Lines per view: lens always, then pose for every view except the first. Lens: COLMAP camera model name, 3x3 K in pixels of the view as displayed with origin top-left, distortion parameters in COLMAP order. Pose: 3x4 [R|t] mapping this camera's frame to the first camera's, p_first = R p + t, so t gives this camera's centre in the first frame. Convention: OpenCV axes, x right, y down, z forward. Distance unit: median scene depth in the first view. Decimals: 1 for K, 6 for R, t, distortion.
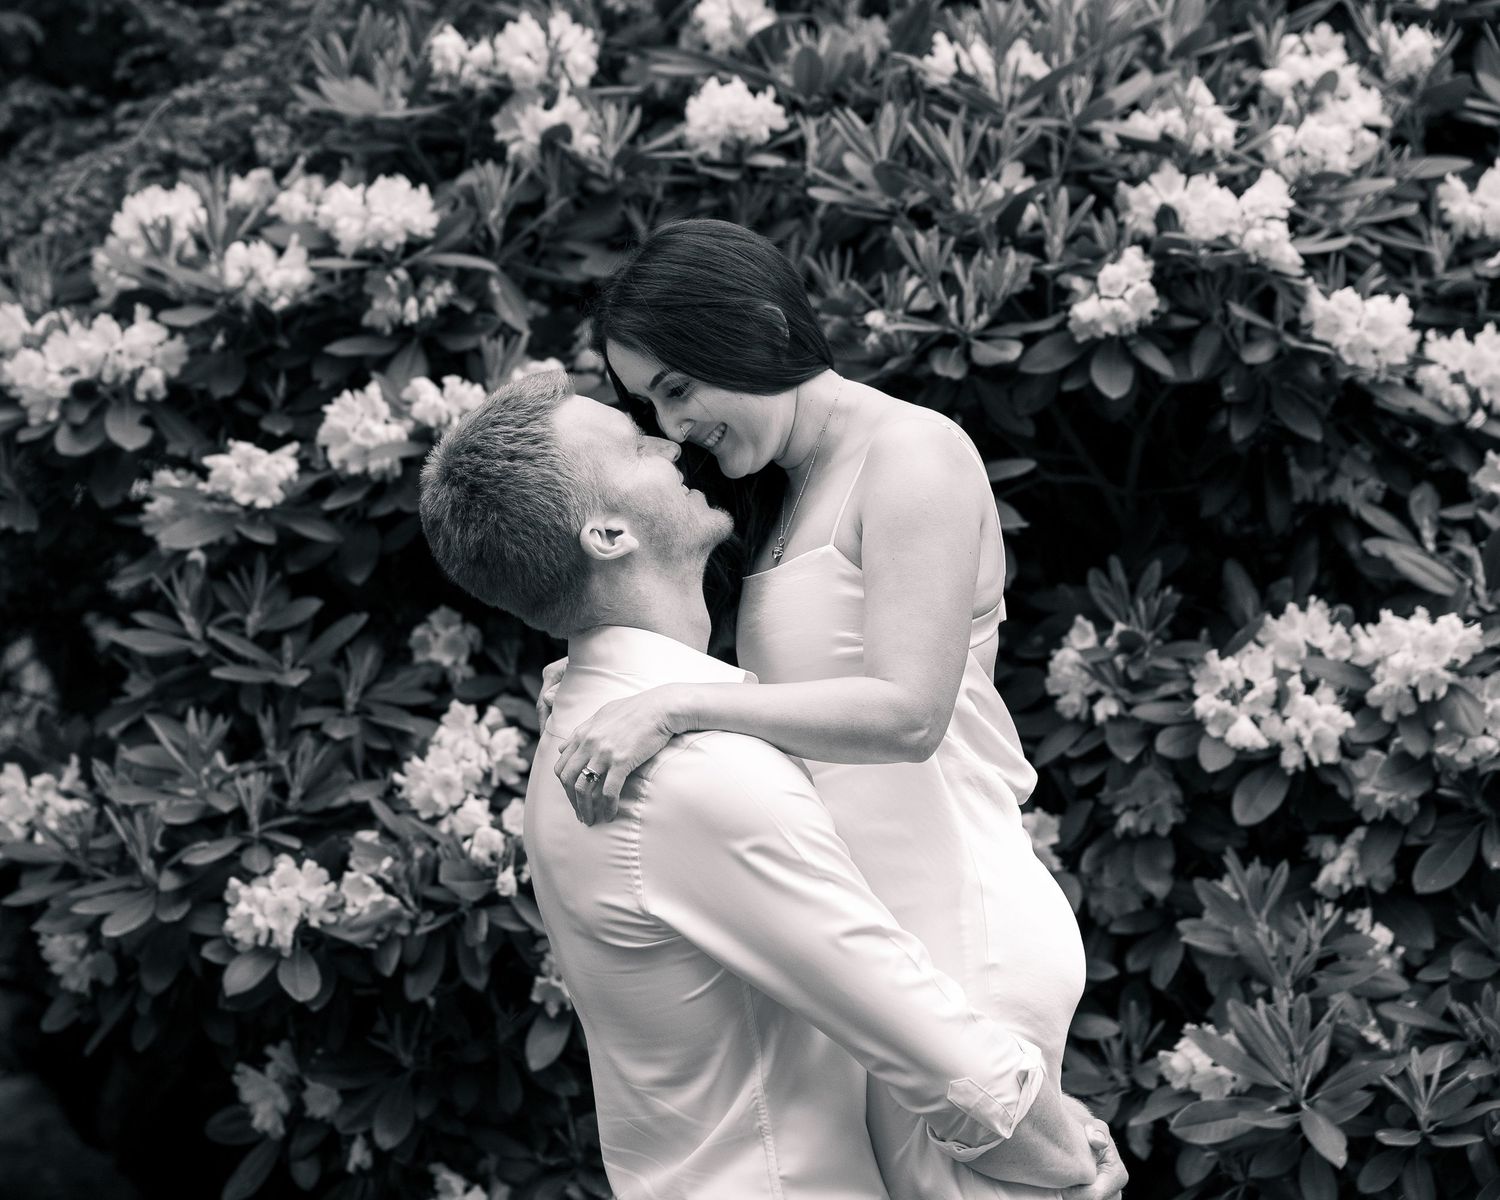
lens RADIAL K [[3684.3, 0, 564.7], [0, 3684.3, 601.6], [0, 0, 1]] dist [0.041452, -0.108449]
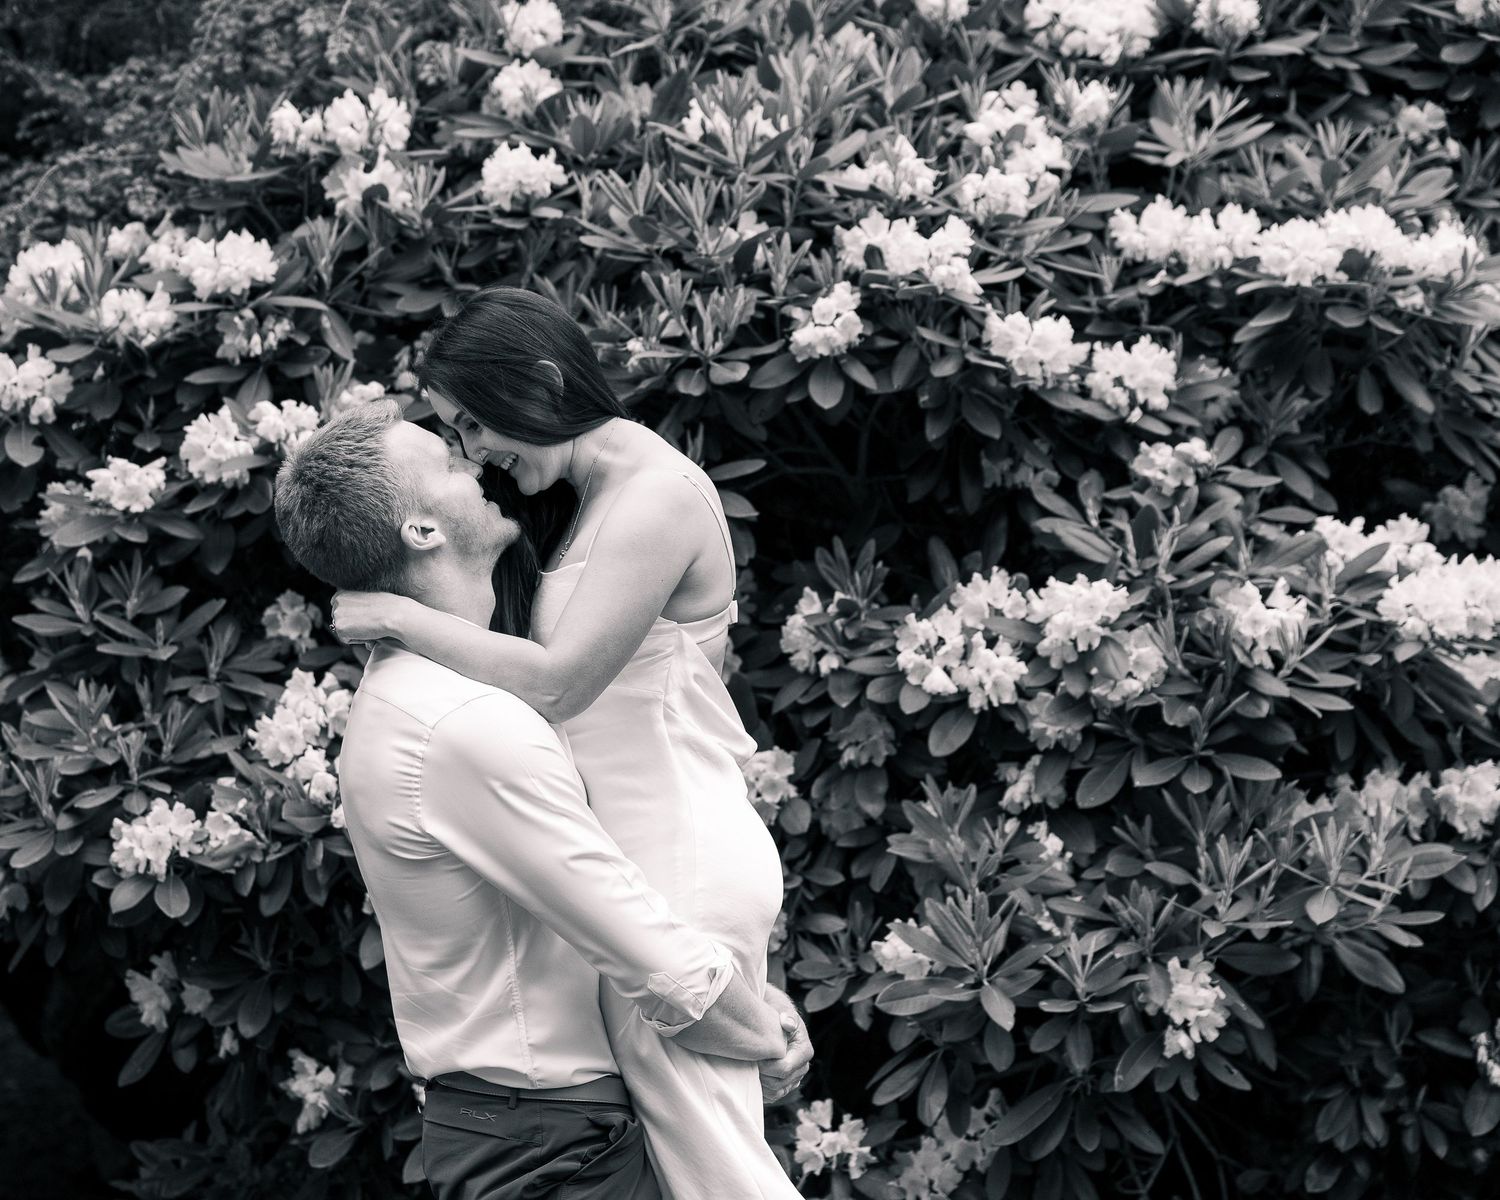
lens RADIAL K [[3563.8, 0, 491.8], [0, 3563.8, 643.2], [0, 0, 1]] dist [0.071749, -0.257206]
pose [[0.999655, -0.024317, -0.009880, 0.046691], [0.024597, 0.999269, 0.029255, -0.014418], [0.009161, -0.029488, 0.999523, -0.175404]]
